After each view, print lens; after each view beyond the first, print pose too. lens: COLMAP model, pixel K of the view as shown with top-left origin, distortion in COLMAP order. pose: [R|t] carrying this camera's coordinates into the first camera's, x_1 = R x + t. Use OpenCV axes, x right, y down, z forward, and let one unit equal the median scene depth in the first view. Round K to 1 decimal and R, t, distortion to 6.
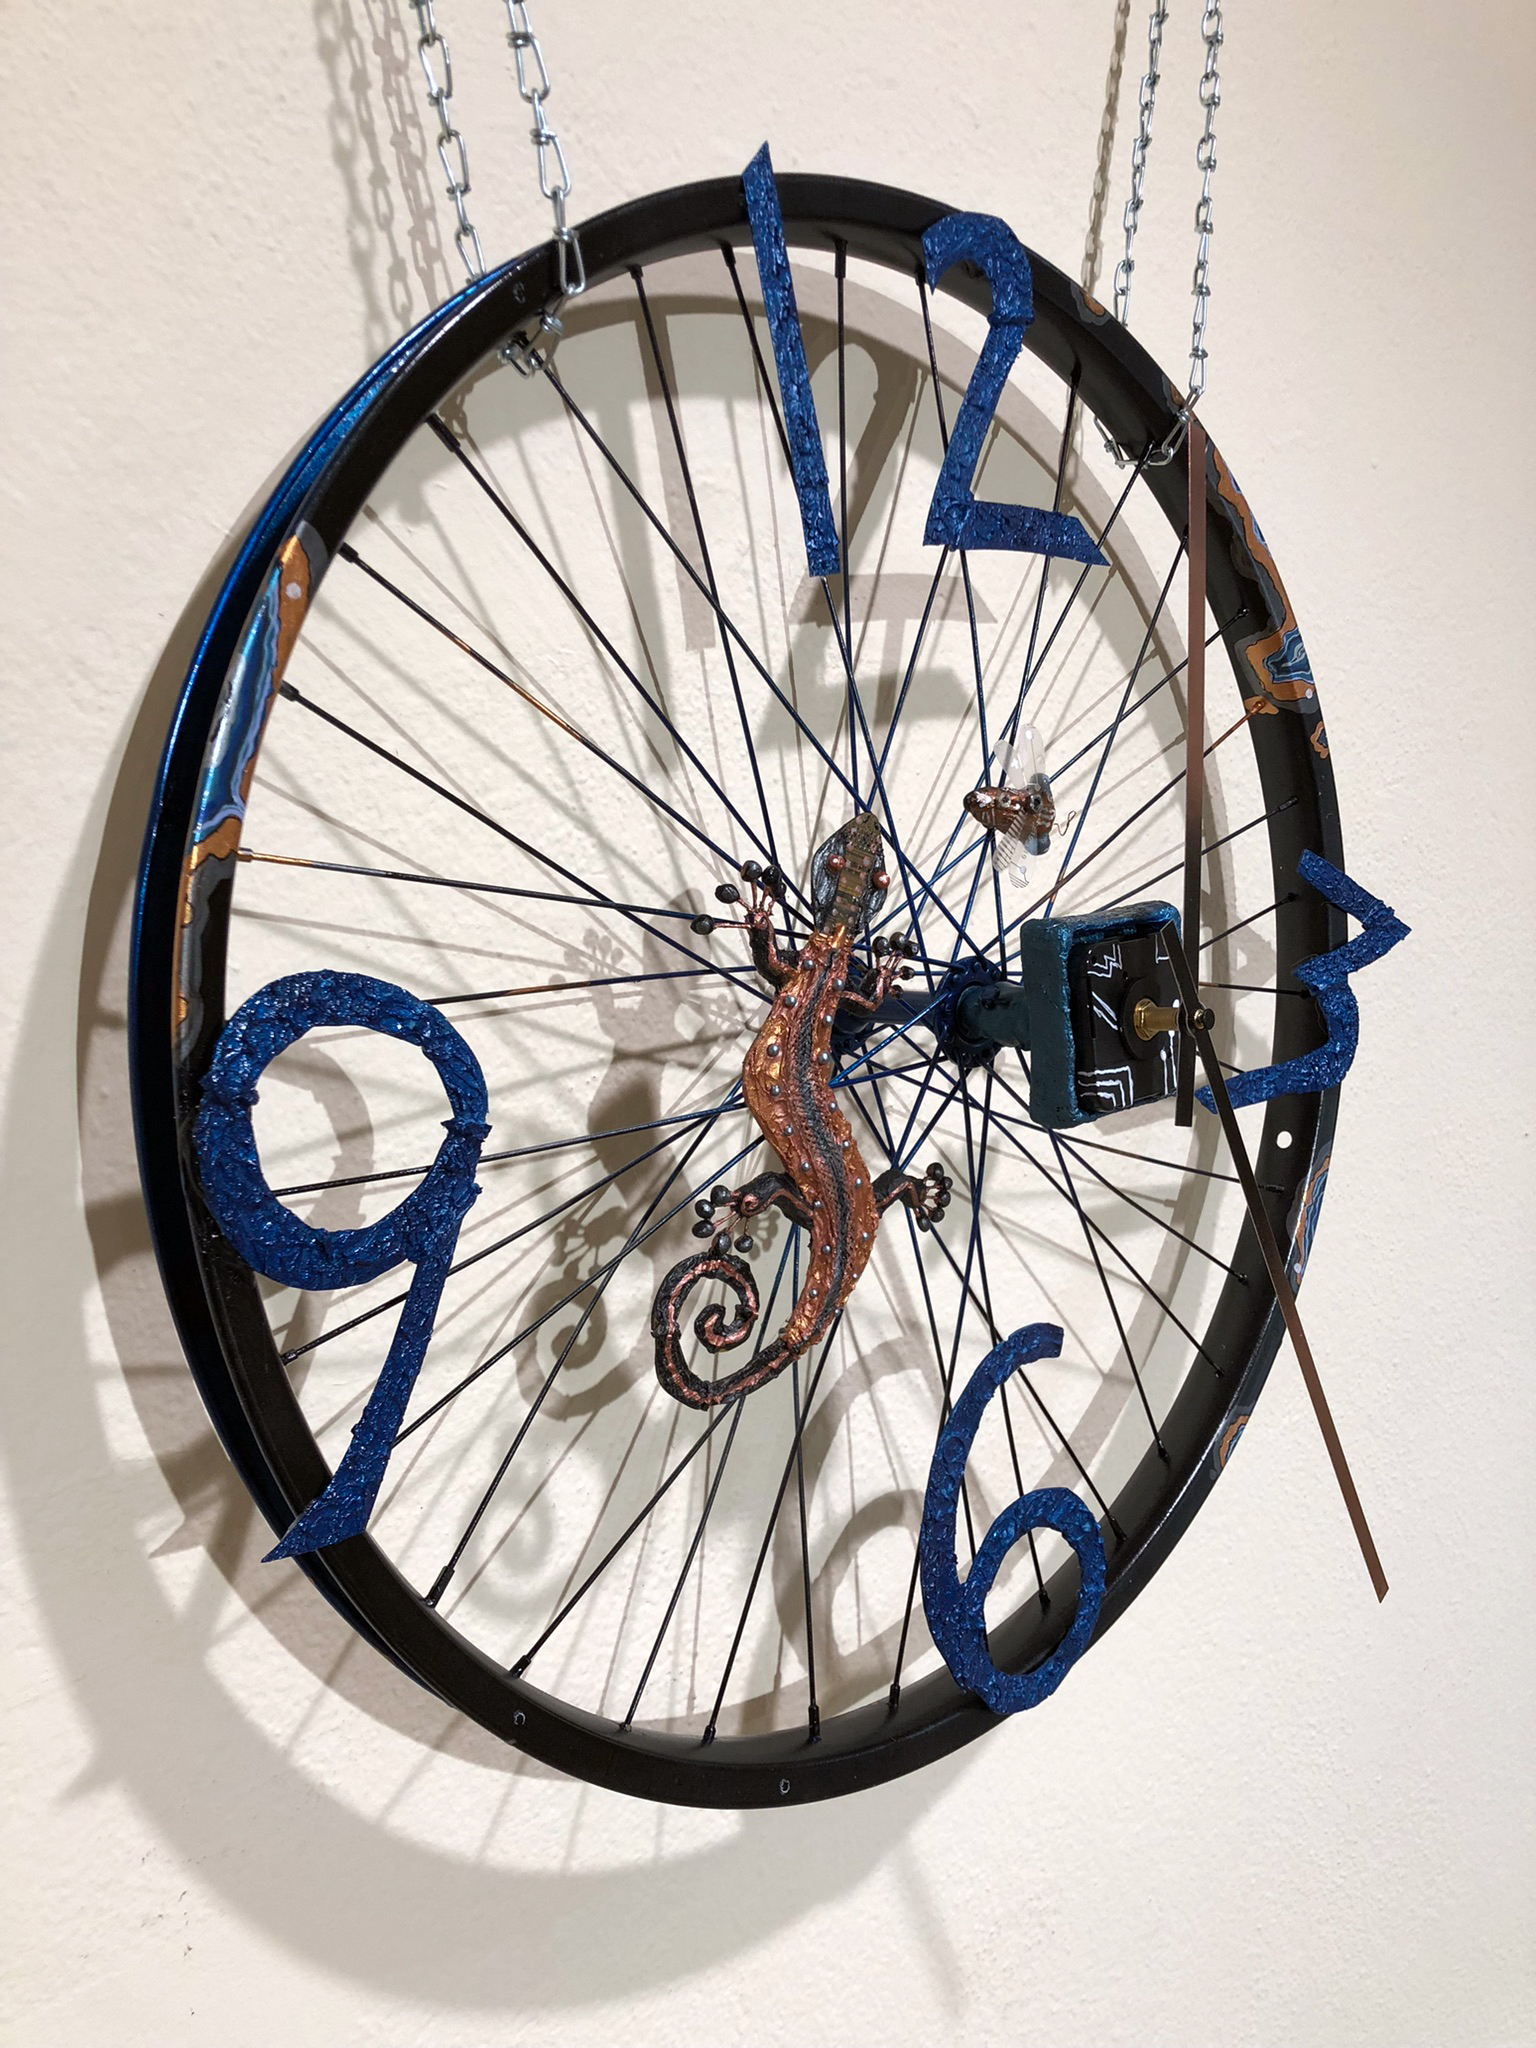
lens RADIAL K [[1576.9, 0, 738.0], [0, 1576.9, 1011.5], [0, 0, 1]] dist [0.011634, -0.006884]
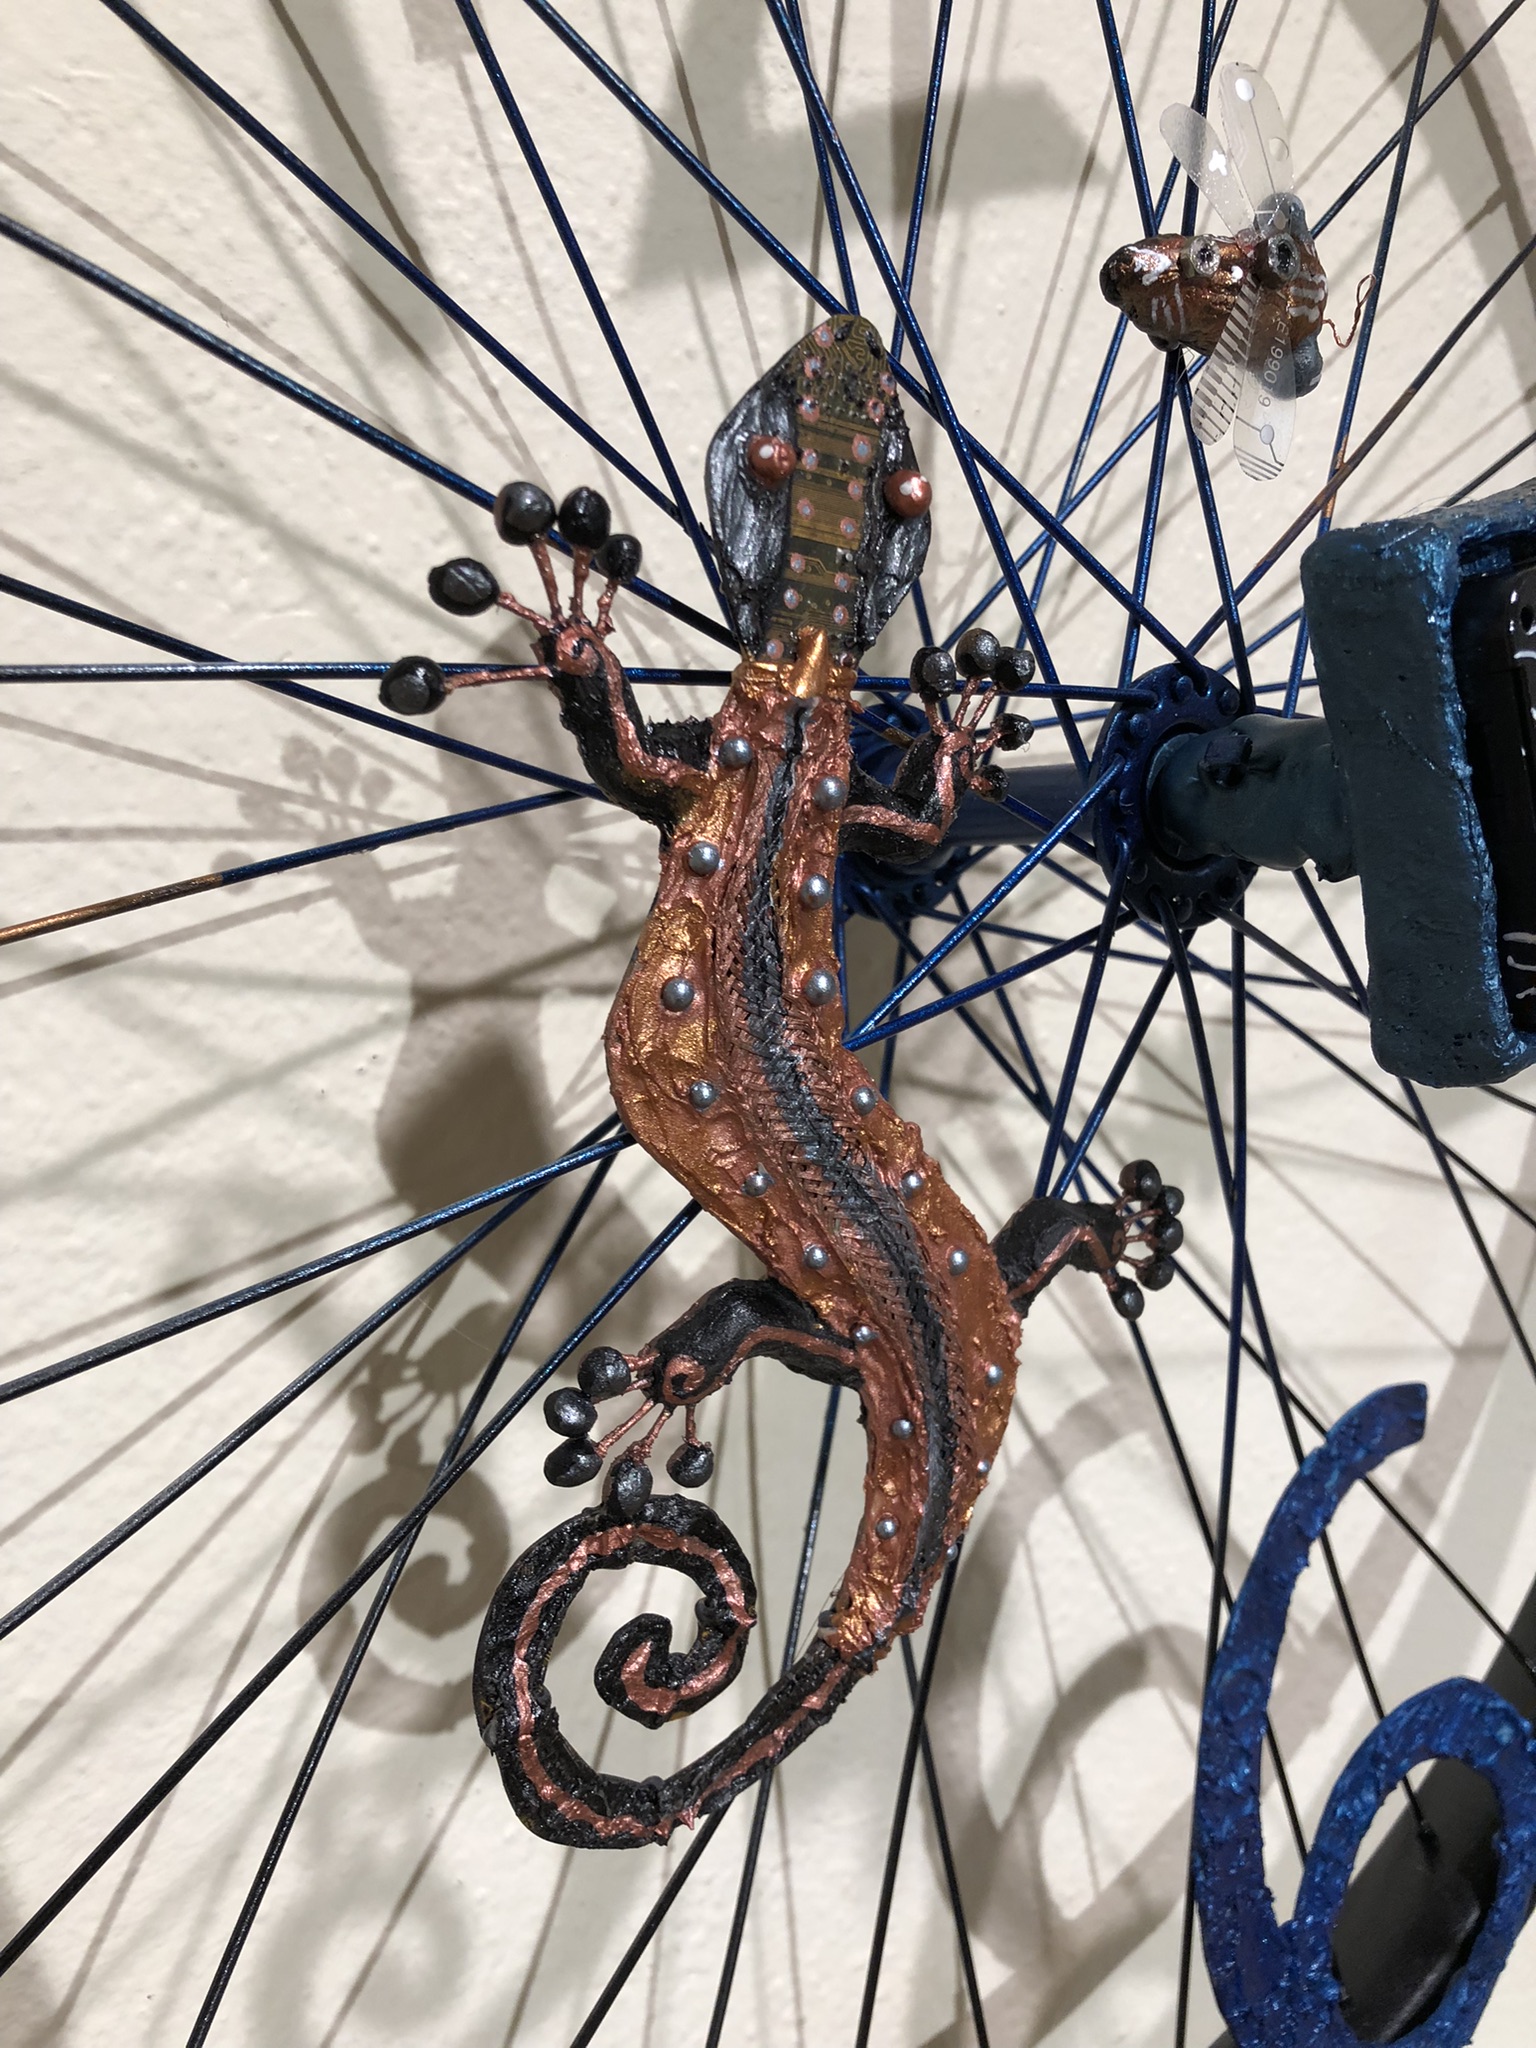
lens RADIAL K [[1671.3, 0, 768.0], [0, 1671.3, 1024.0], [0, 0, 1]] dist [-0.010115, -0.011789]
pose [[0.986519, -0.136935, -0.089605, 0.070411], [0.148082, 0.980041, 0.132629, -0.016106], [0.069655, -0.144110, 0.987107, 0.542042]]
